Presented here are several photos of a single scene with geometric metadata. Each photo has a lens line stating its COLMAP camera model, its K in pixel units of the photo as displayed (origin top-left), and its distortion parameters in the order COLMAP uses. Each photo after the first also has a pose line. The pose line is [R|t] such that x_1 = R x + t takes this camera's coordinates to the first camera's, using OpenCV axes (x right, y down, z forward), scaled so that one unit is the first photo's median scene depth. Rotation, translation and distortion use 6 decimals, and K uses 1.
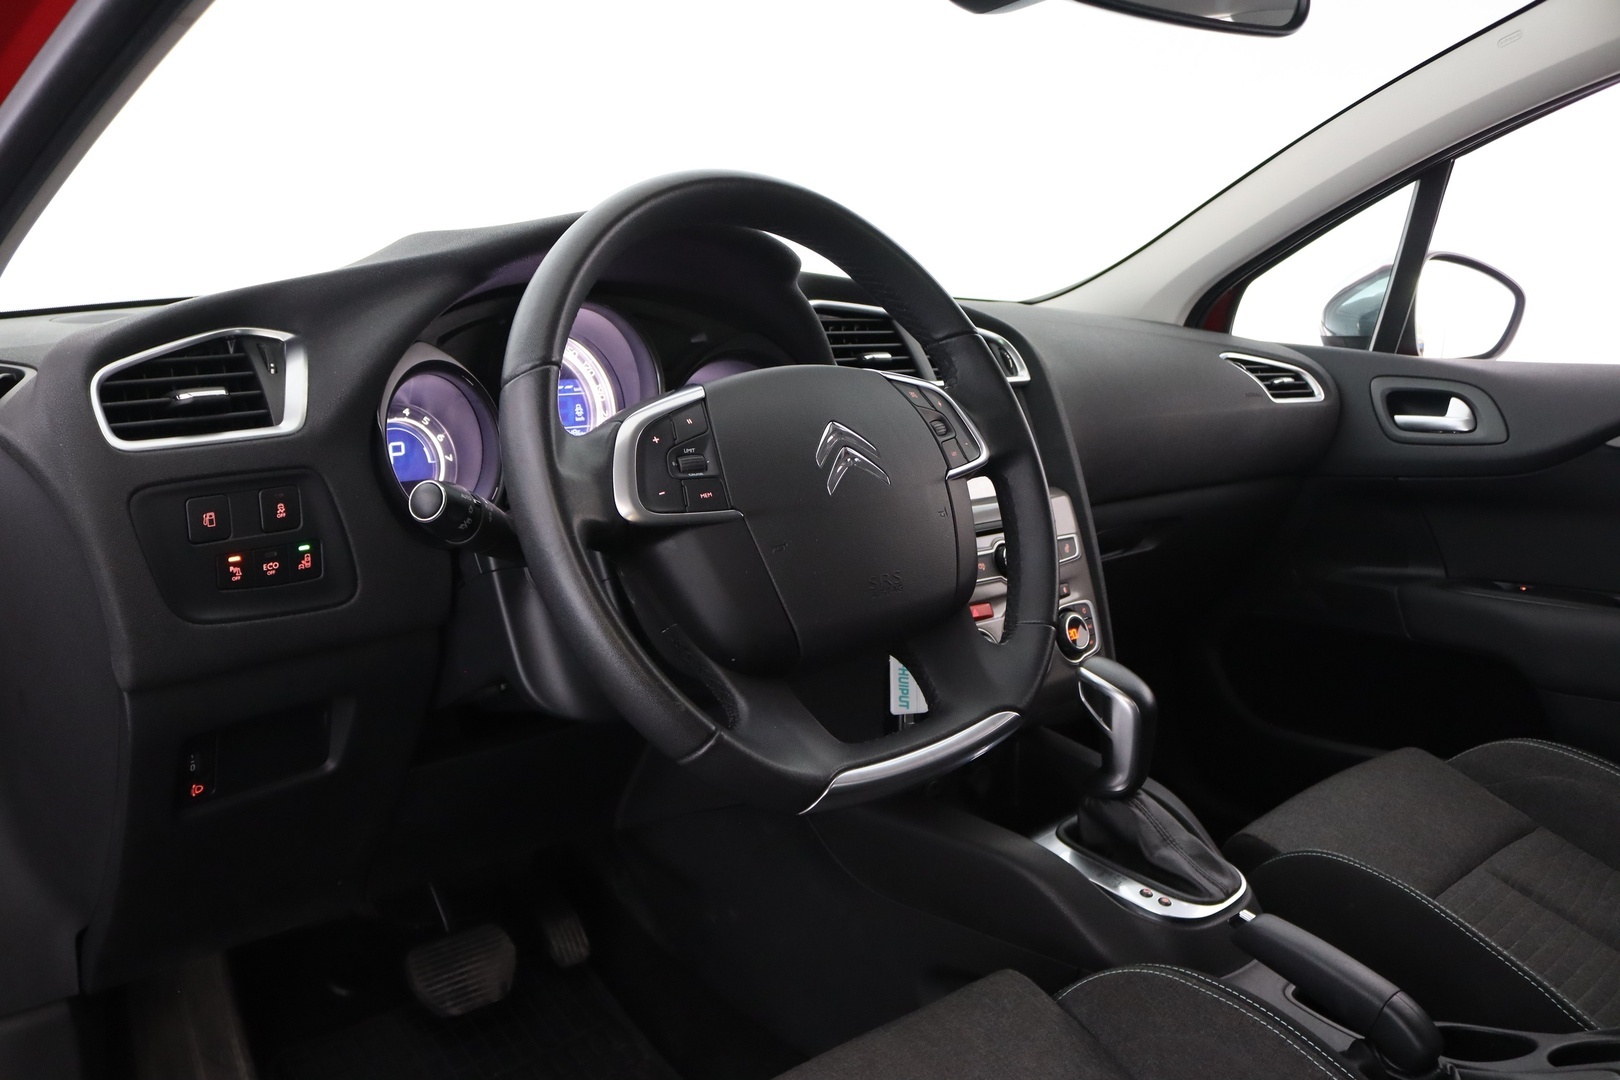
lens RADIAL K [[1435.5, 0, 809.9], [0, 1435.5, 548.7], [0, 0, 1]] dist [-0.129551, 0.083620]
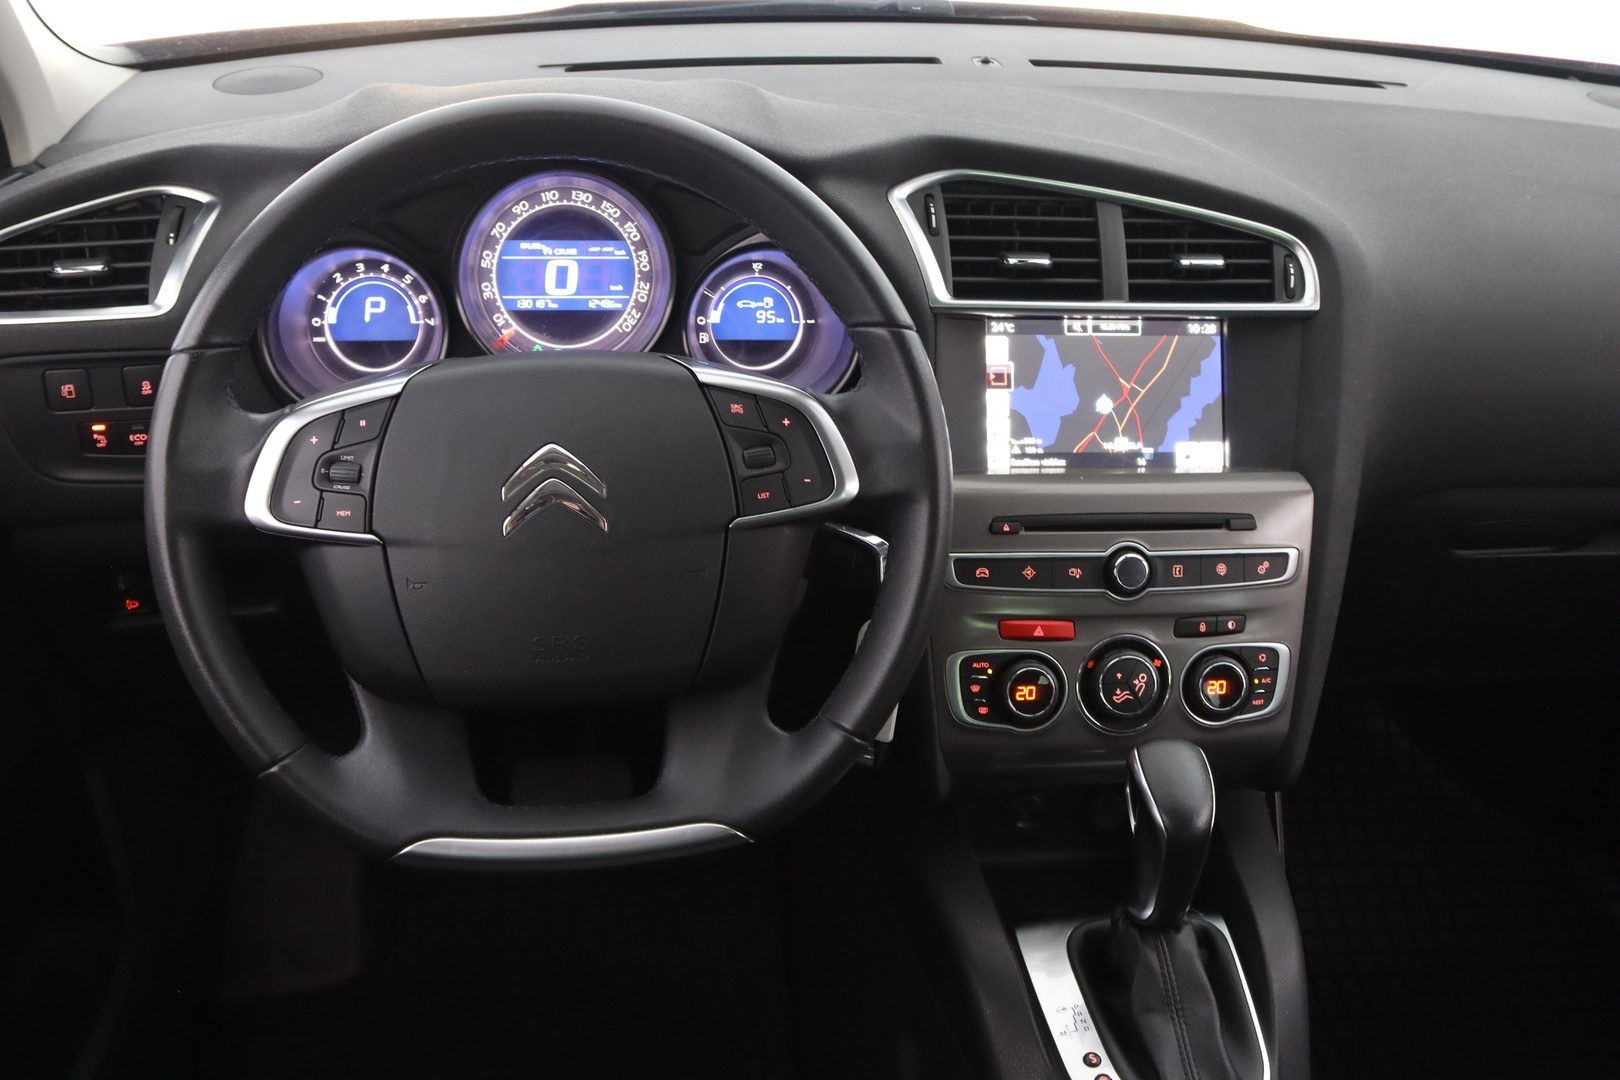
lens RADIAL K [[1643.6, 0, 783.9], [0, 1643.6, 568.0], [0, 0, 1]] dist [-0.066306, 0.000000]
pose [[0.793596, 0.304960, -0.526502, 0.634337], [-0.144049, 0.934893, 0.324383, -0.343193], [0.591147, -0.181588, 0.785857, 0.311501]]
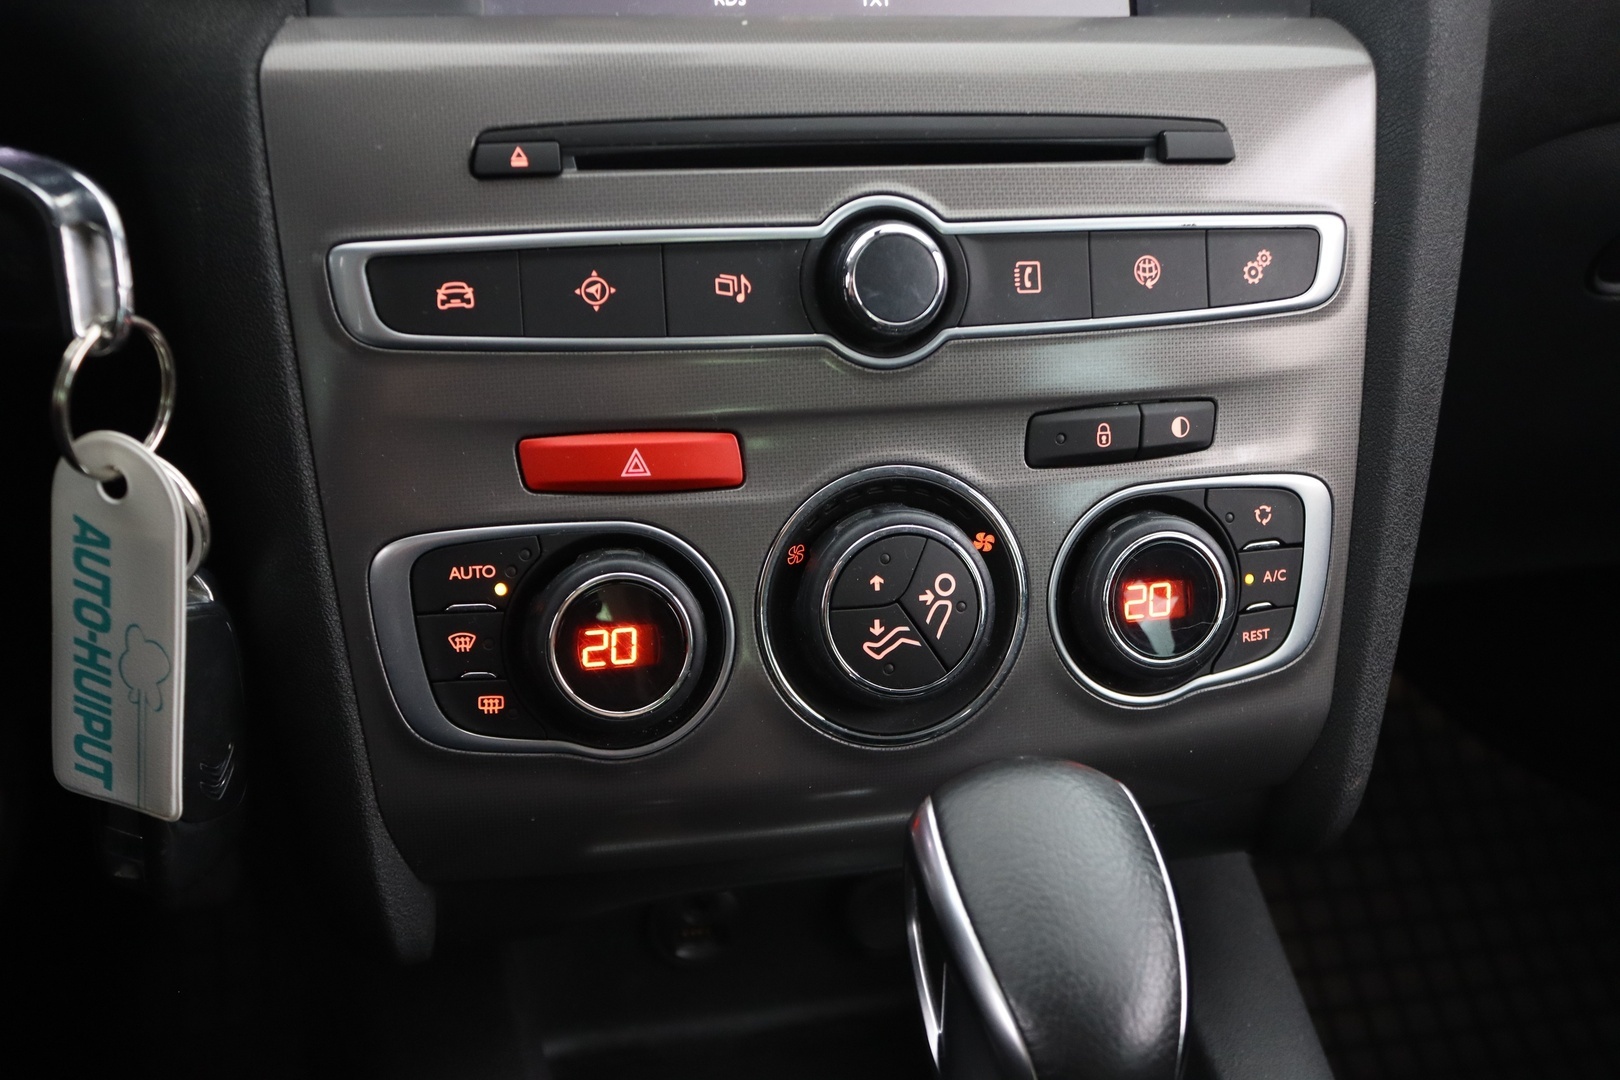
lens RADIAL K [[1727.3, 0, 794.5], [0, 1727.3, 544.8], [0, 0, 1]] dist [-0.082959, 0.000000]
pose [[0.859424, 0.274662, -0.431221, 0.388459], [-0.132322, 0.934197, 0.331310, -0.065228], [0.493844, -0.227675, 0.839215, 1.013552]]
